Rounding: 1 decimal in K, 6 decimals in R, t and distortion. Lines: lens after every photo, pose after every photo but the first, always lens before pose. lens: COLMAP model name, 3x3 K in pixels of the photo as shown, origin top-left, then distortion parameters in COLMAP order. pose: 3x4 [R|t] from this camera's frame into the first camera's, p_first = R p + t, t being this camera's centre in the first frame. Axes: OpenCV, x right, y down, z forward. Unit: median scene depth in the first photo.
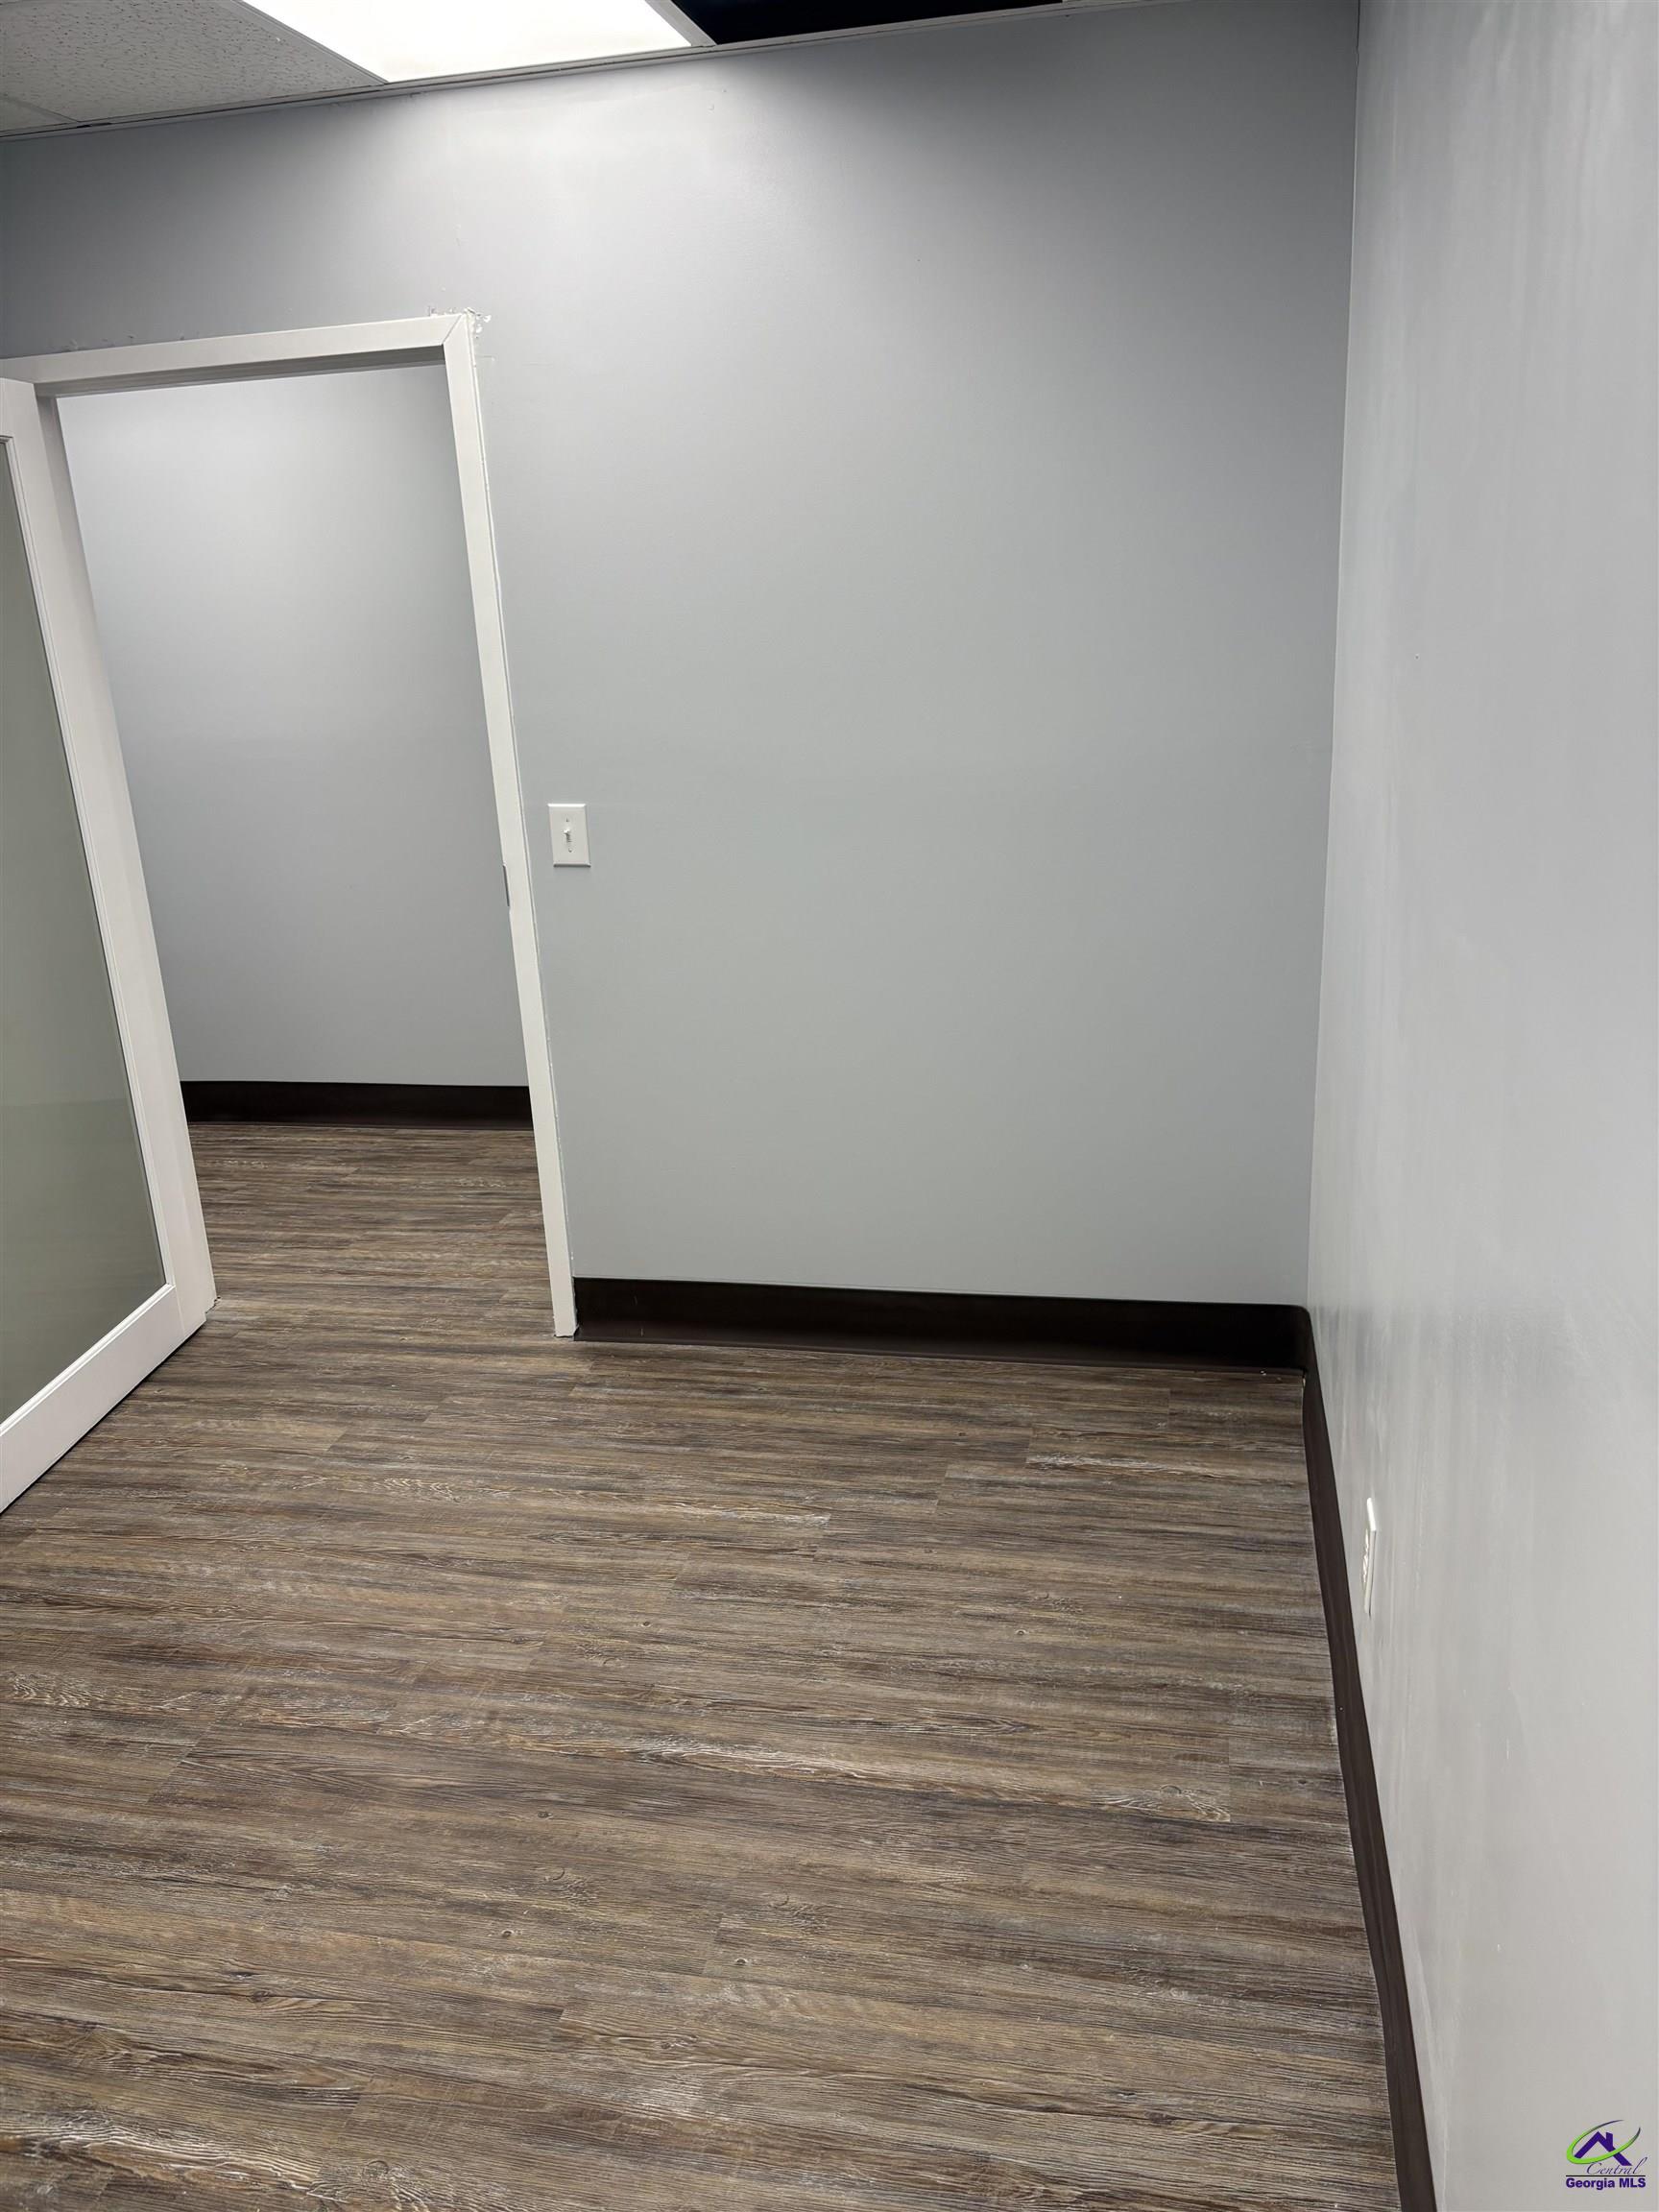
lens RADIAL K [[1678.0, 0, 831.5], [0, 1678.0, 1105.1], [0, 0, 1]] dist [0.006068, -0.014287]
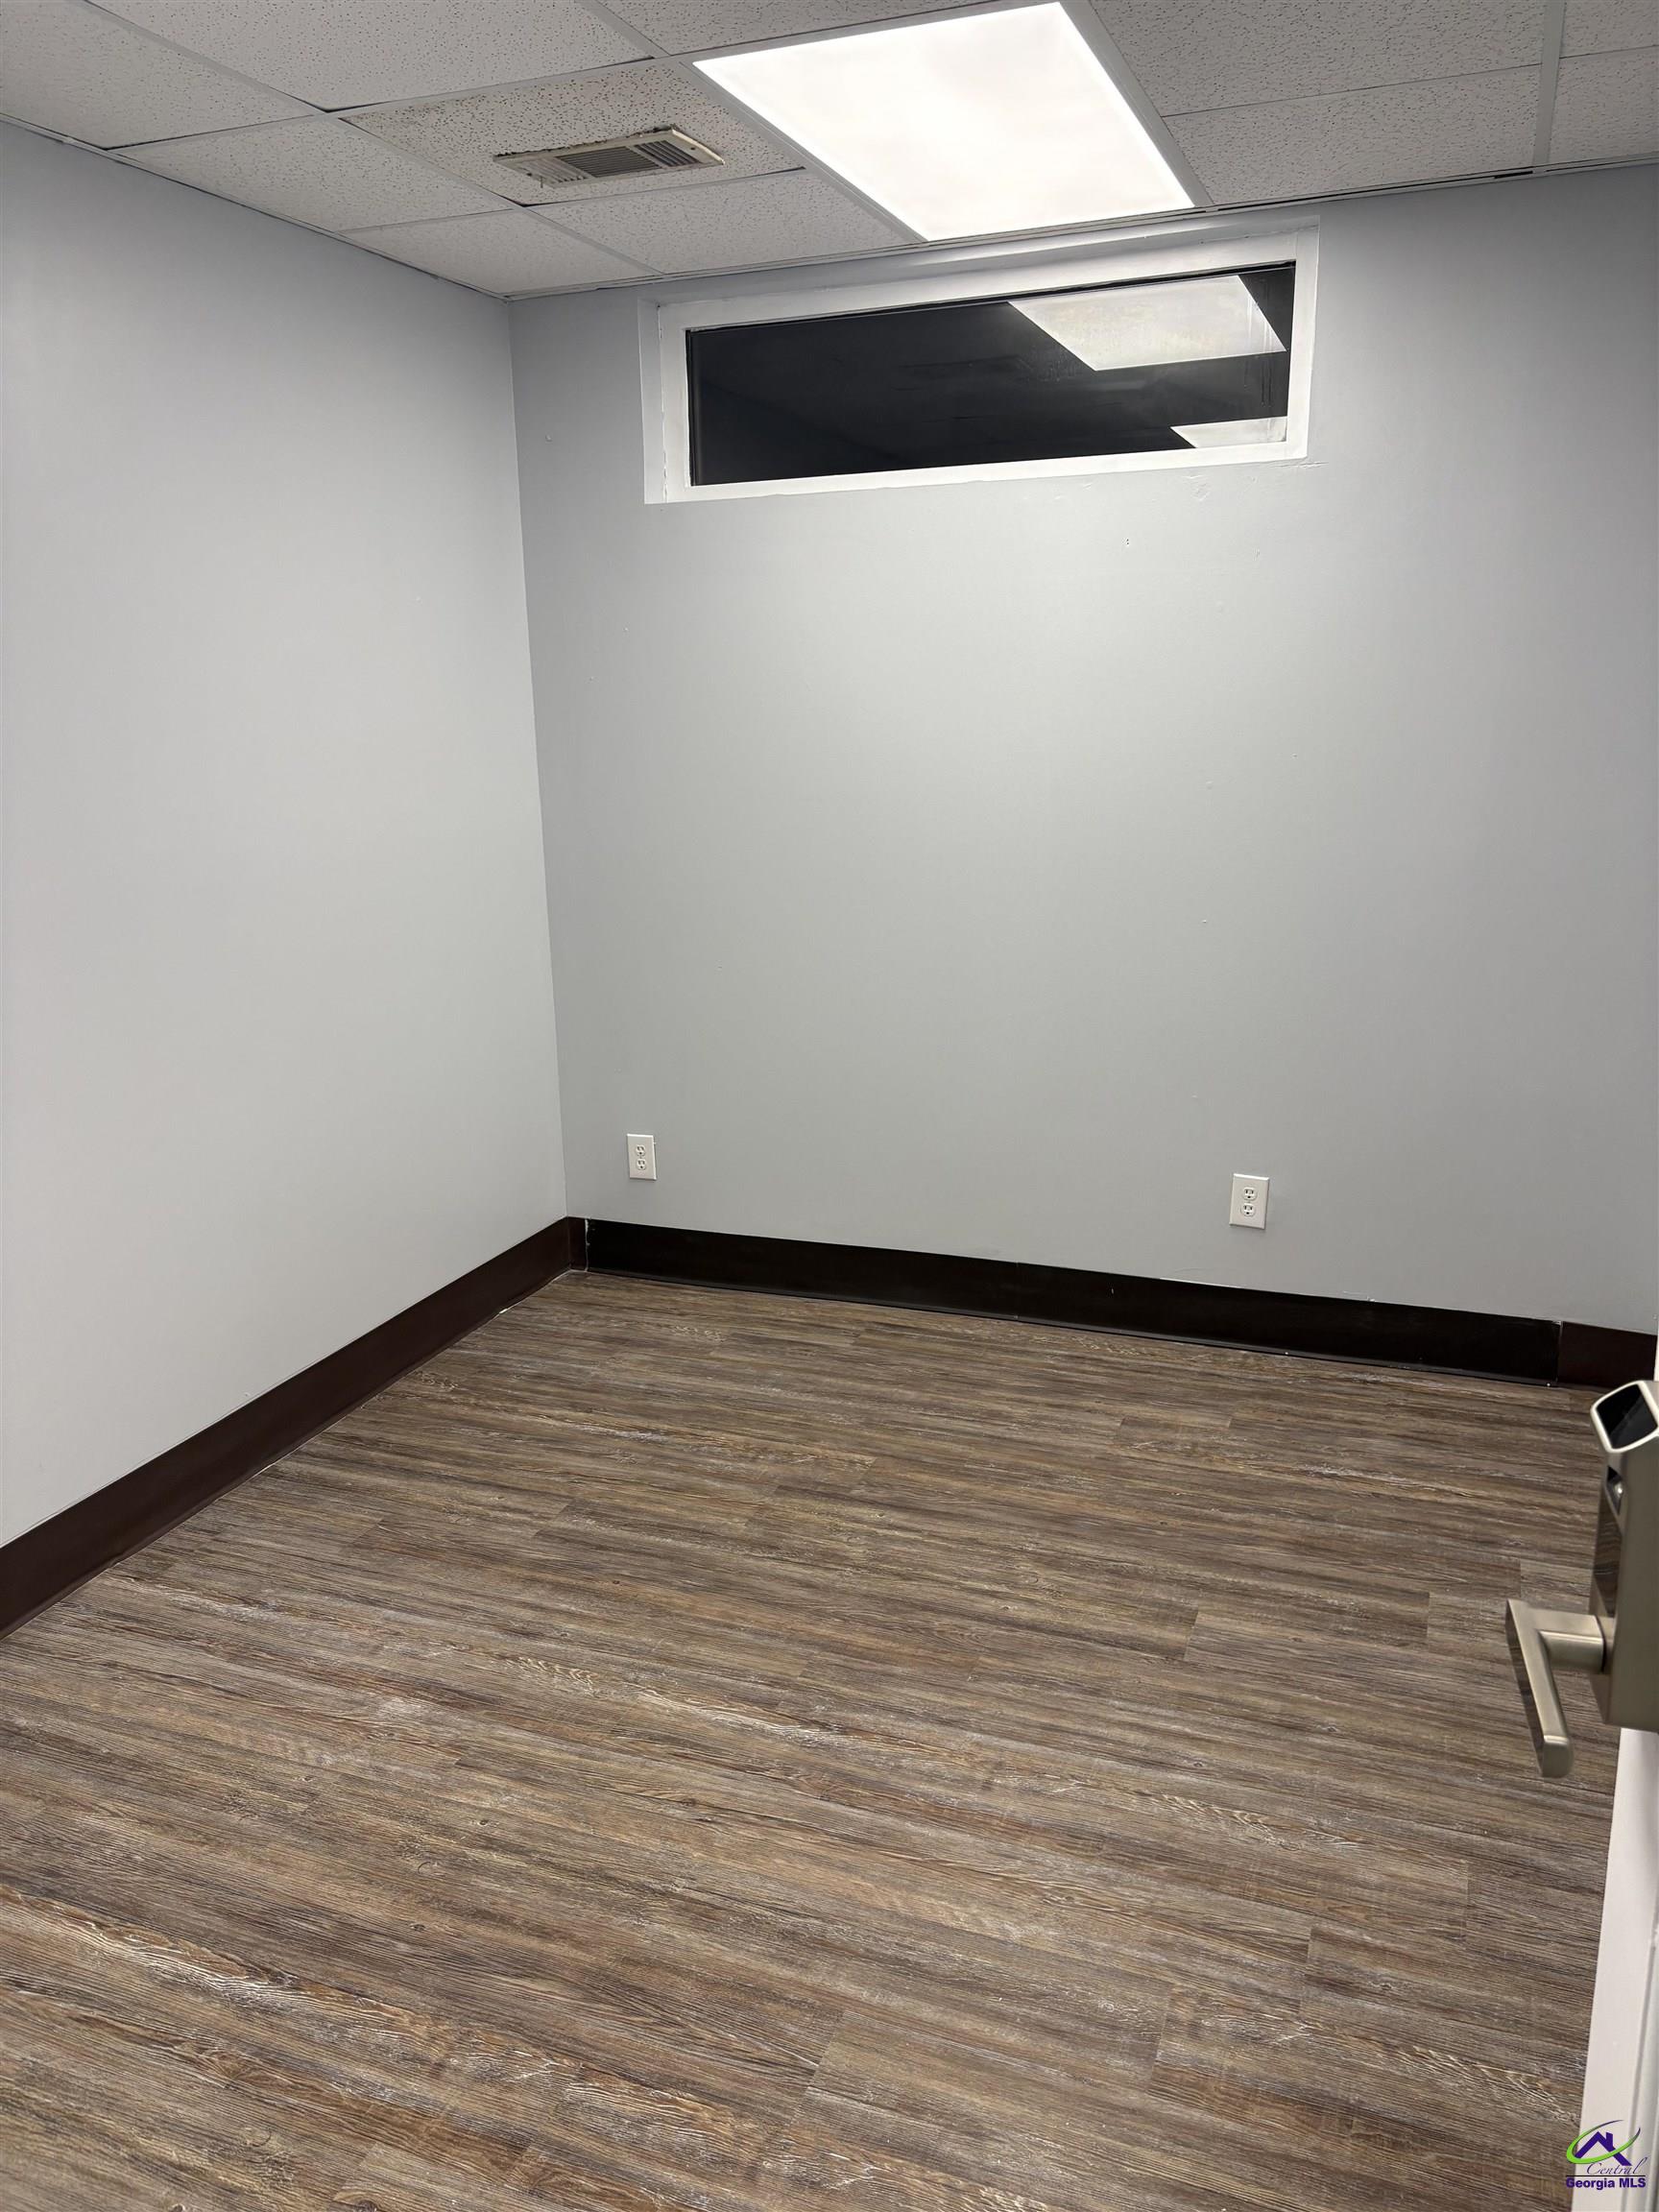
lens RADIAL K [[1678.0, 0, 824.6], [0, 1678.0, 1106.2], [0, 0, 1]] dist [0.006068, -0.014287]
pose [[-0.985862, 0.024066, 0.165820, -0.598107], [0.106130, 0.855493, 0.506822, -0.459265], [-0.129661, 0.517256, -0.845952, 1.615130]]
